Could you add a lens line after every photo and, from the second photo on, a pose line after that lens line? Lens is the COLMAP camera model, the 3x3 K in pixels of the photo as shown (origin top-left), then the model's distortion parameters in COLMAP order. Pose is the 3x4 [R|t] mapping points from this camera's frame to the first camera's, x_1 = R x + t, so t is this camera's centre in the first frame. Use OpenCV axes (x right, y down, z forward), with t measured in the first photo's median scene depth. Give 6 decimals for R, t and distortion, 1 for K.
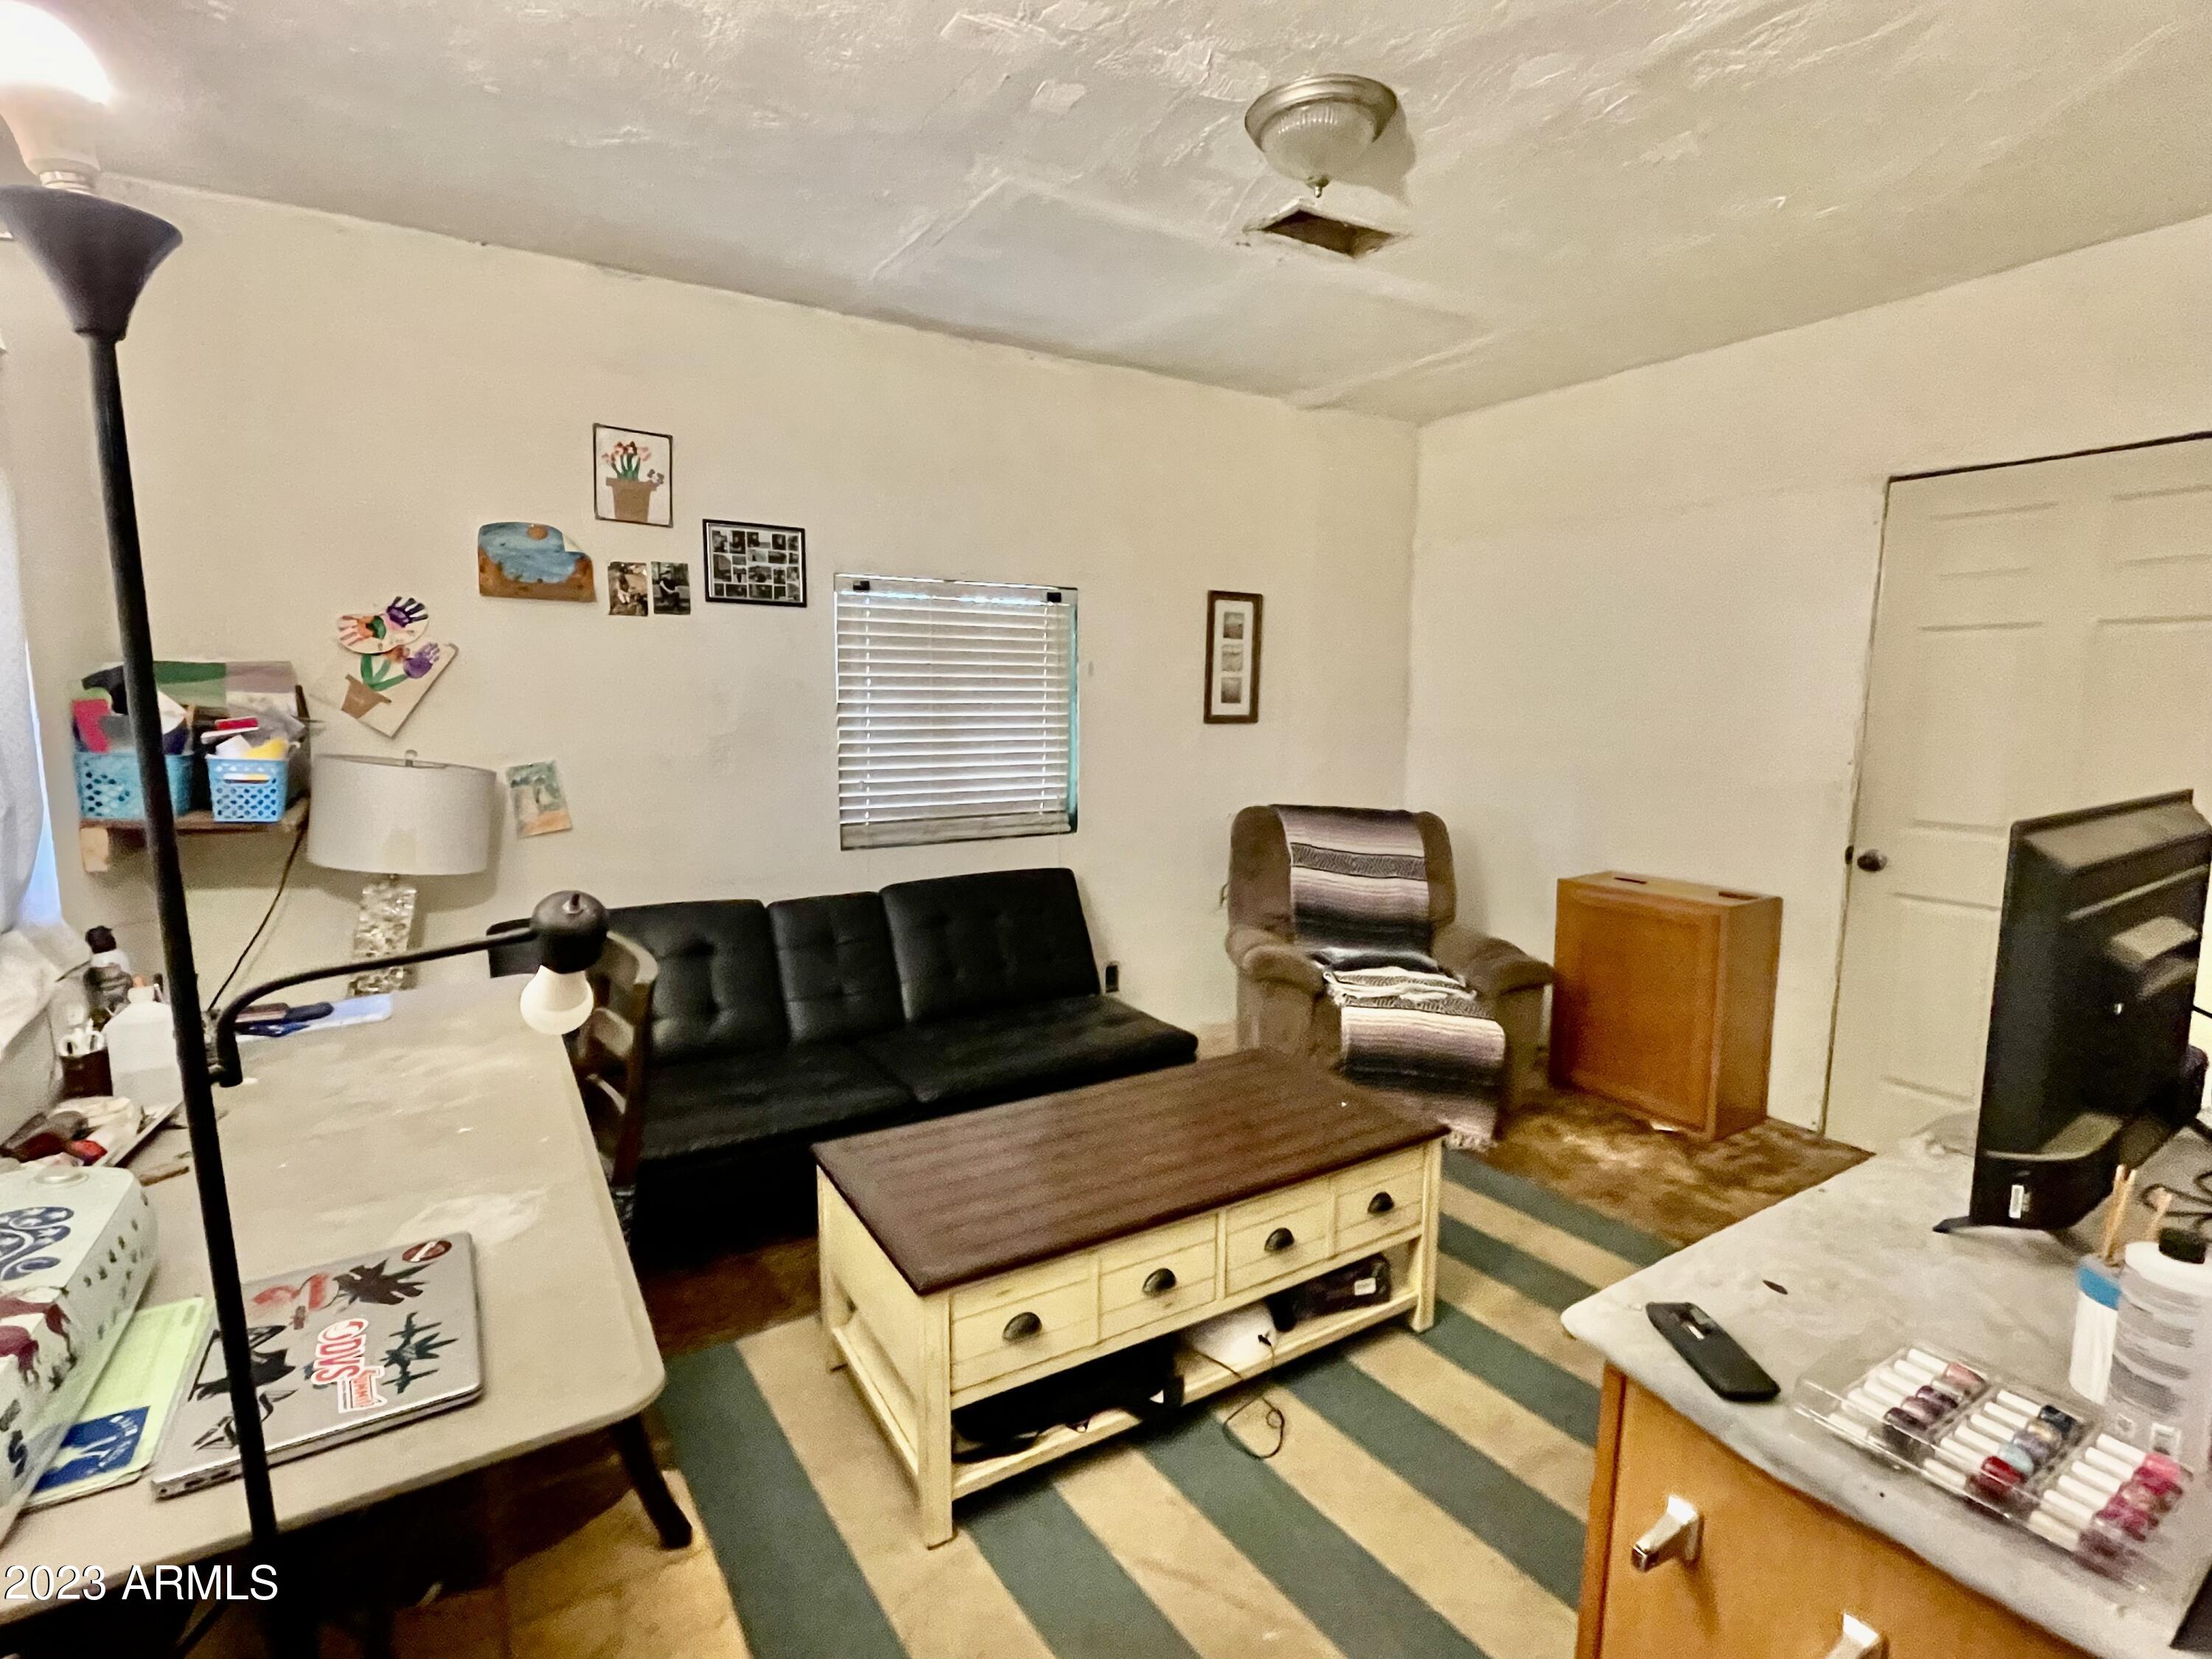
lens RADIAL K [[1076.6, 0, 1106.0], [0, 1076.6, 829.5], [0, 0, 1]] dist [0.000824, 0.000282]
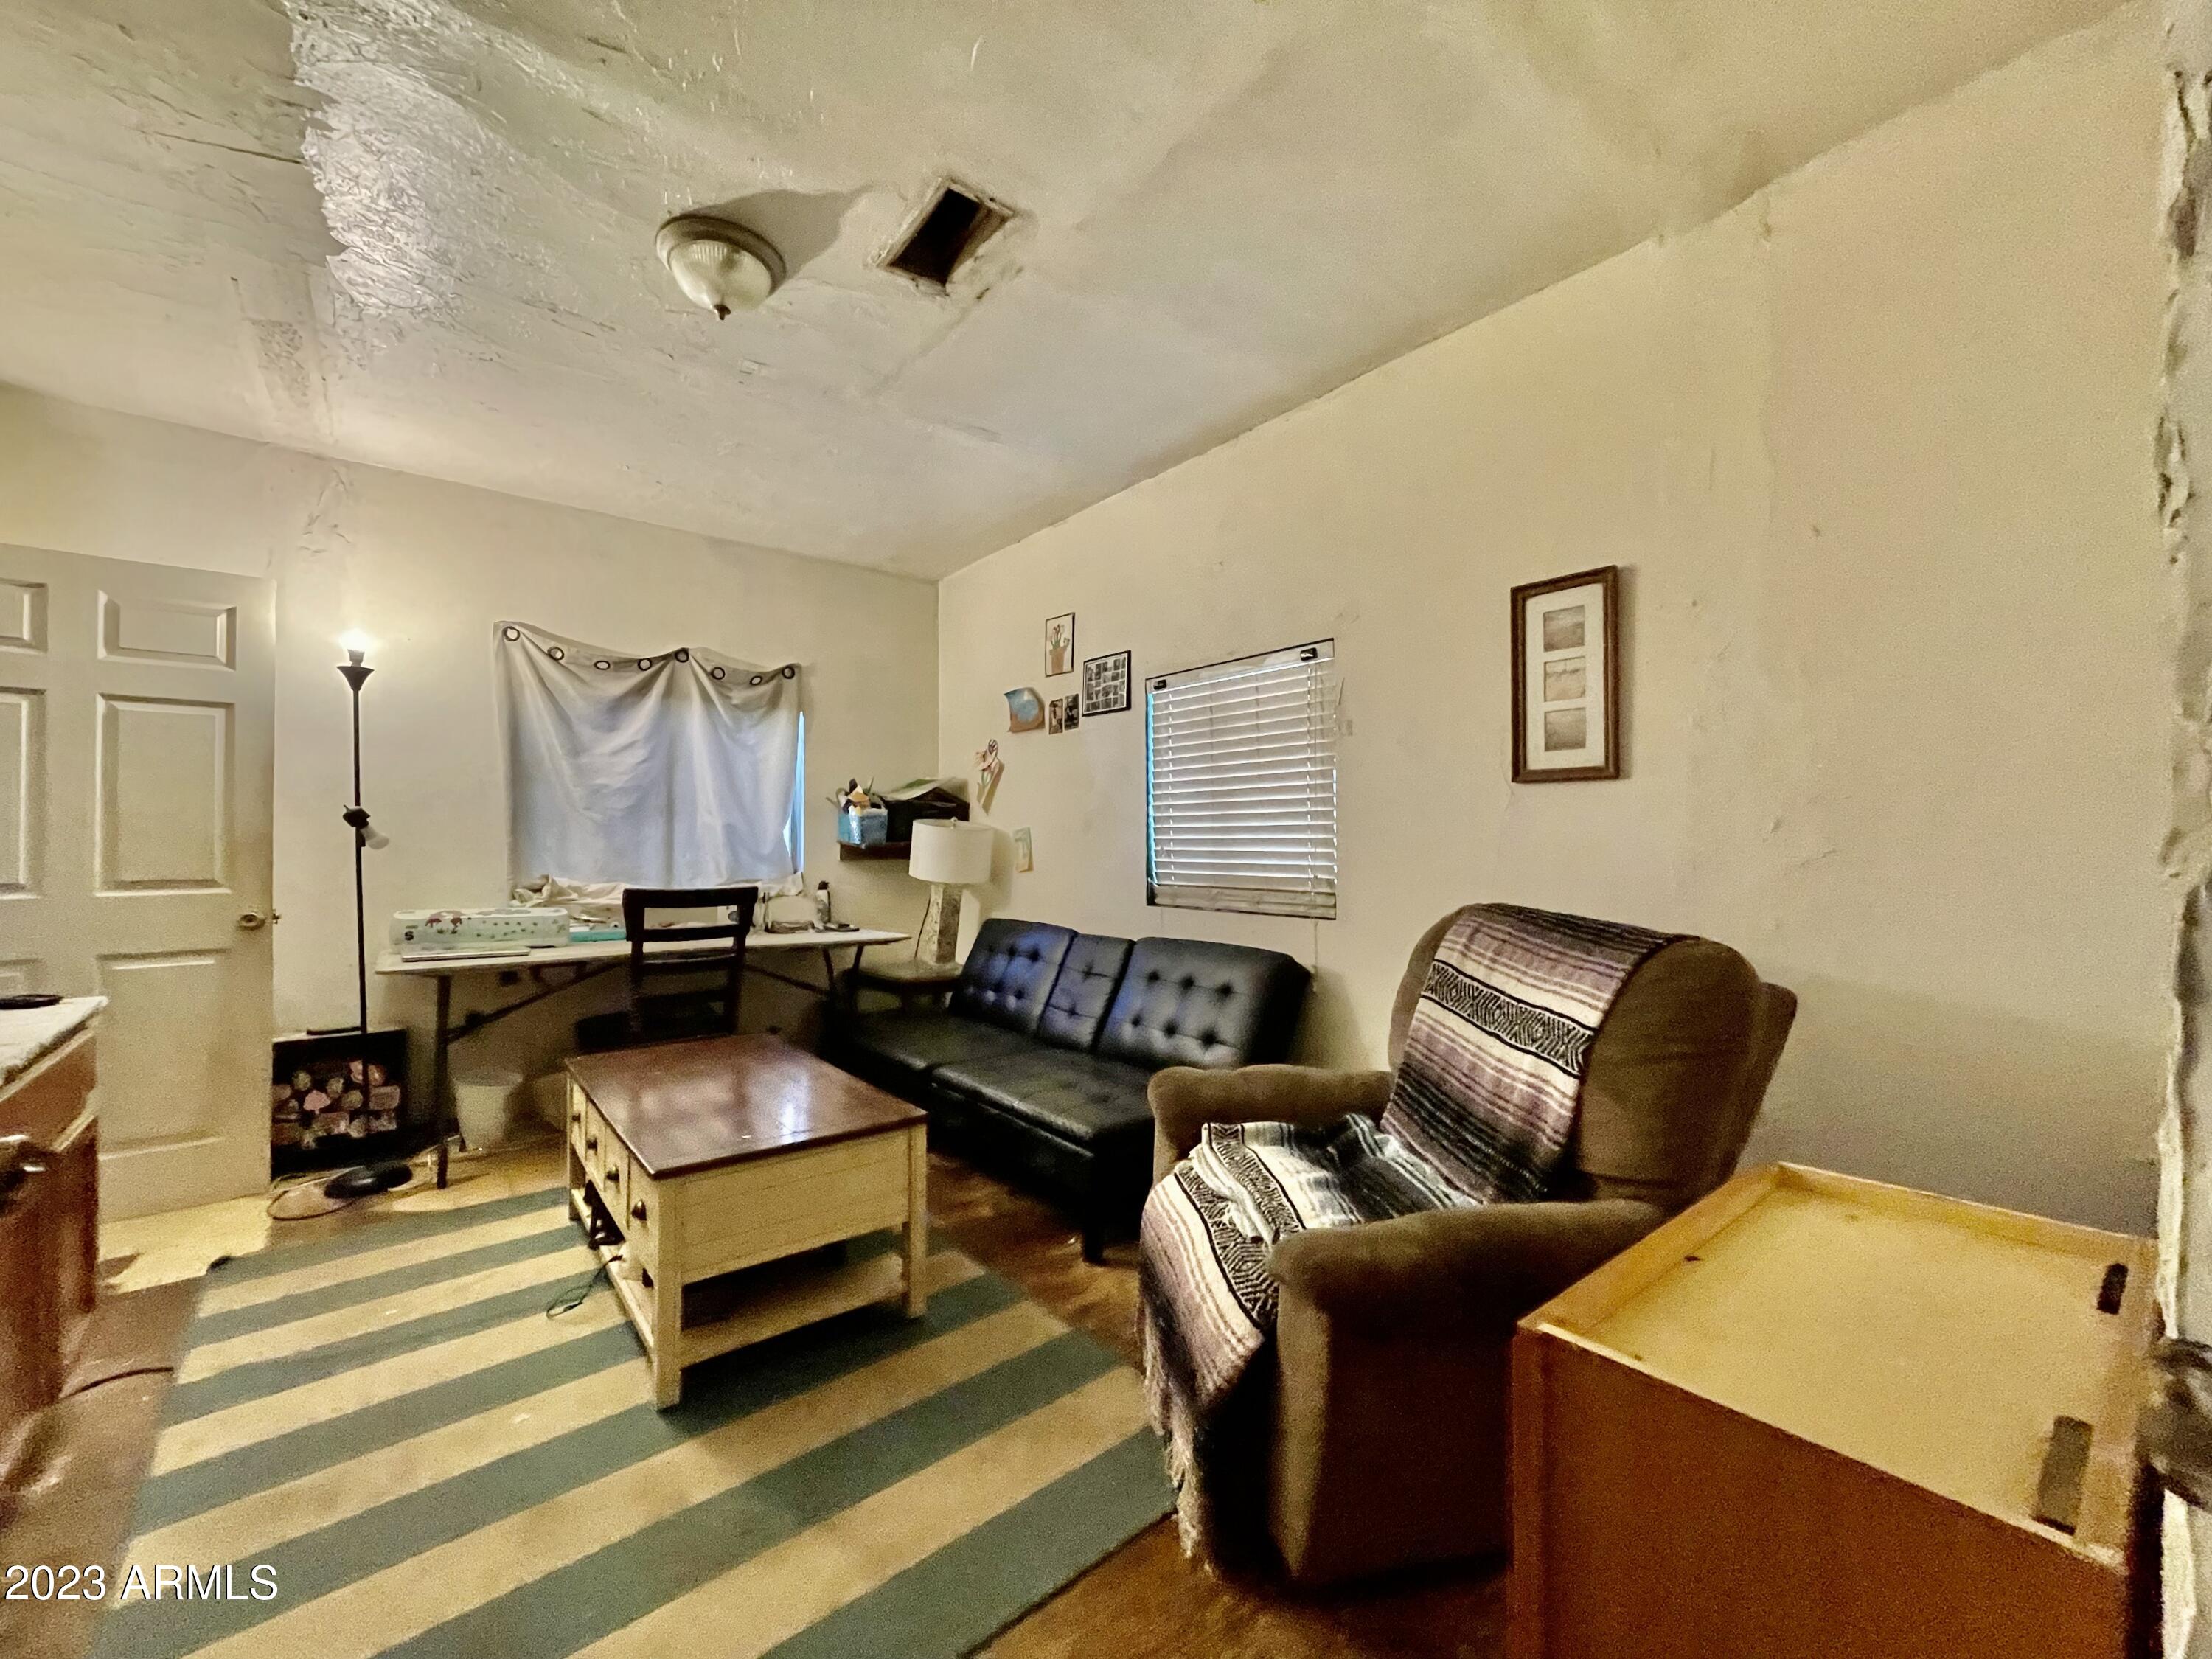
lens RADIAL K [[898.2, 0, 1106.0], [0, 898.2, 829.5], [0, 0, 1]] dist [-0.000058, 0.000063]
pose [[0.118399, -0.019927, -0.992766, 0.802269], [-0.122663, 0.991847, -0.034538, -0.025291], [0.985361, 0.125865, 0.114989, 0.895221]]
